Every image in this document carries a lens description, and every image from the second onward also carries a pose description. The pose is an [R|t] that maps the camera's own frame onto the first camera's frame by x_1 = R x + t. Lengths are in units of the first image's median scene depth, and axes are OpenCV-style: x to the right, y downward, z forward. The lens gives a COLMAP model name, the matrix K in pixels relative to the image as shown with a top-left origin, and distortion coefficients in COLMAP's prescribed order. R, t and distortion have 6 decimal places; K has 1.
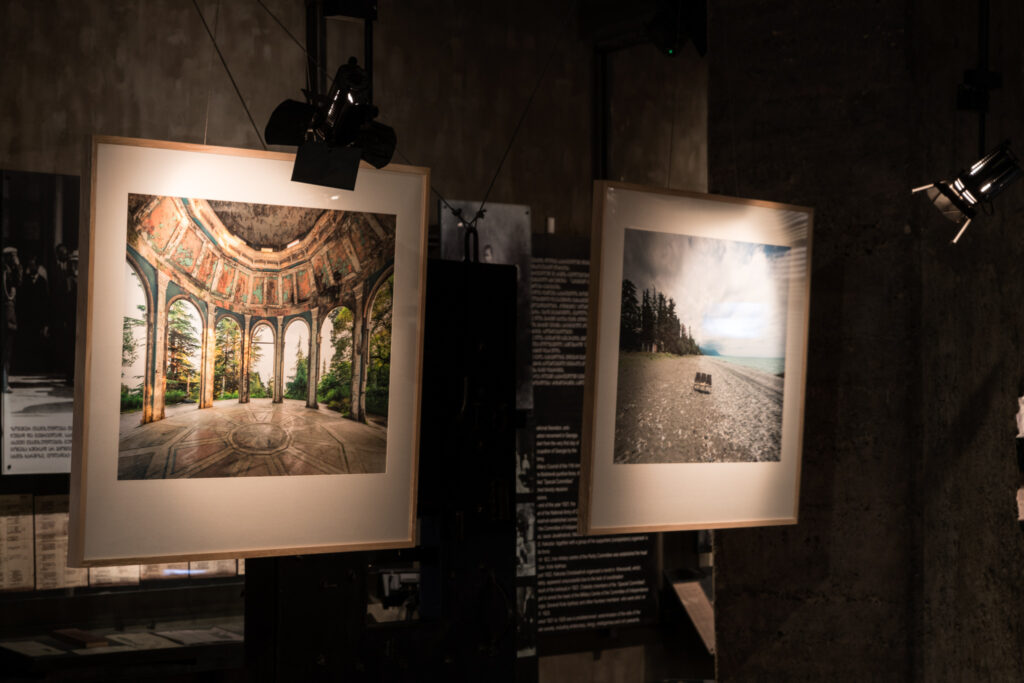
lens RADIAL K [[1549.0, 0, 512.3], [0, 1549.0, 340.1], [0, 0, 1]] dist [-0.005121, 0.000000]
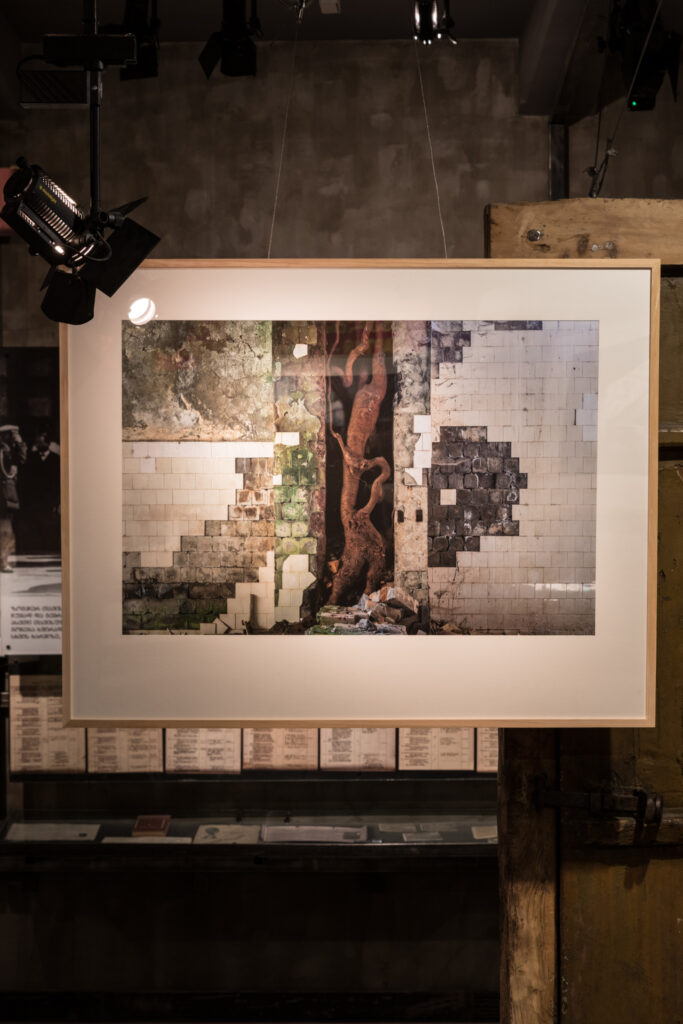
lens RADIAL K [[1549.0, 0, 354.3], [0, 1549.0, 544.6], [0, 0, 1]] dist [-0.005121, 0.000000]
pose [[0.812687, -0.019285, -0.582381, 0.439893], [0.029346, 0.999538, 0.007851, 0.015326], [0.581961, -0.023471, 0.812878, 0.330765]]
